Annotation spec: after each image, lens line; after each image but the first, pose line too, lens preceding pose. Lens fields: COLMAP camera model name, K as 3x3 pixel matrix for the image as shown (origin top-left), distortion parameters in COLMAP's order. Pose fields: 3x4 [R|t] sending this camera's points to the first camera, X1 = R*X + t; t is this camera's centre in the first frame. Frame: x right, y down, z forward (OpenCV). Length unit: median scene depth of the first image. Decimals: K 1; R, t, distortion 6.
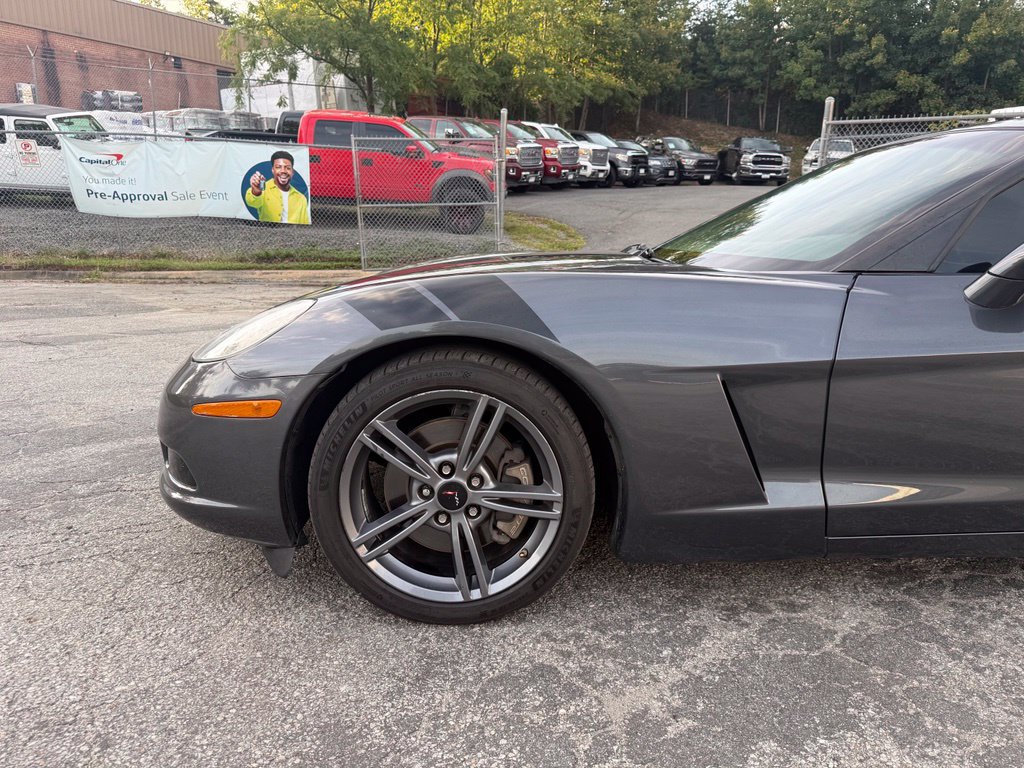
lens RADIAL K [[724.2, 0, 514.4], [0, 724.2, 396.3], [0, 0, 1]] dist [0.007453, -0.018431]
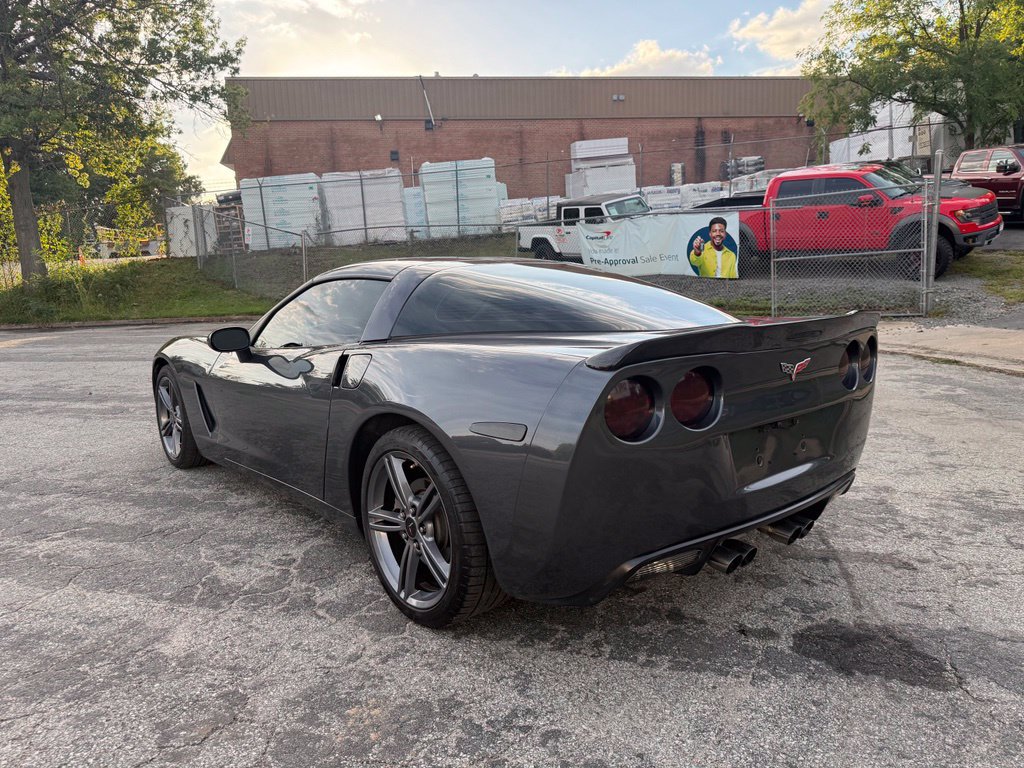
lens RADIAL K [[711.4, 0, 511.0], [0, 711.4, 397.9], [0, 0, 1]] dist [0.061016, -0.095832]
pose [[0.630911, 0.107353, -0.768392, 0.170798], [-0.143563, 0.989432, 0.020357, -0.010821], [0.762457, 0.097469, 0.639655, 0.013685]]
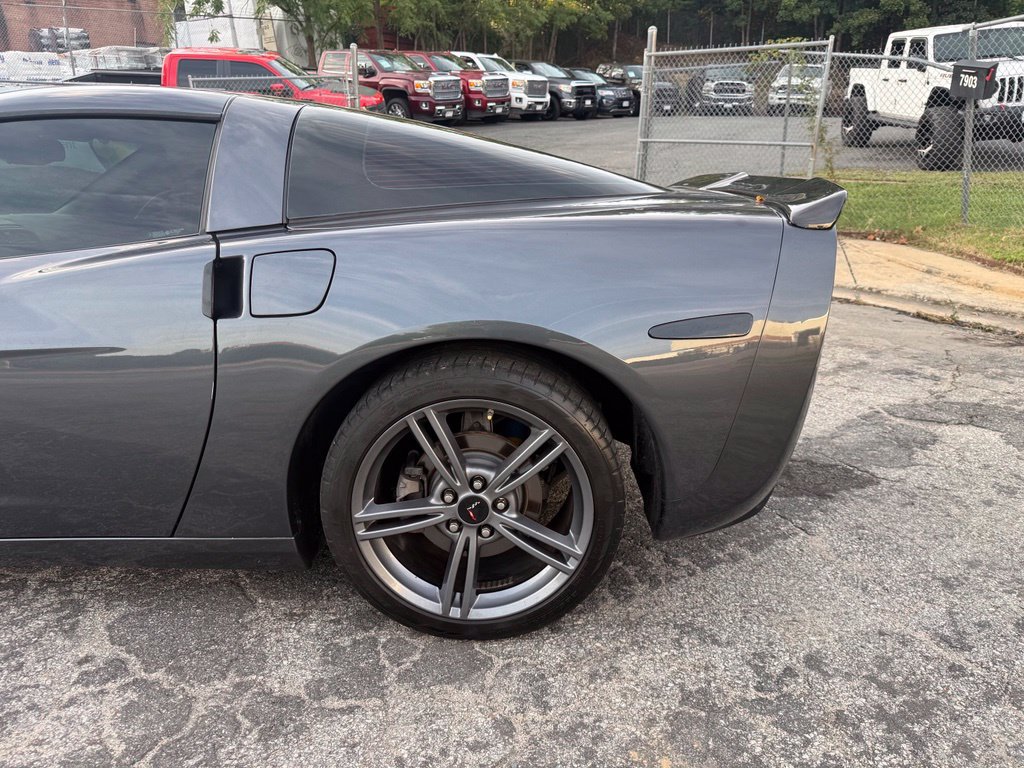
lens RADIAL K [[728.0, 0, 510.7], [0, 728.0, 395.3], [0, 0, 1]] dist [-0.014881, 0.003884]
pose [[0.999504, -0.005209, -0.031055, 0.100783], [0.007803, 0.996437, 0.083984, -0.005273], [0.030506, -0.084185, 0.995983, 0.004824]]
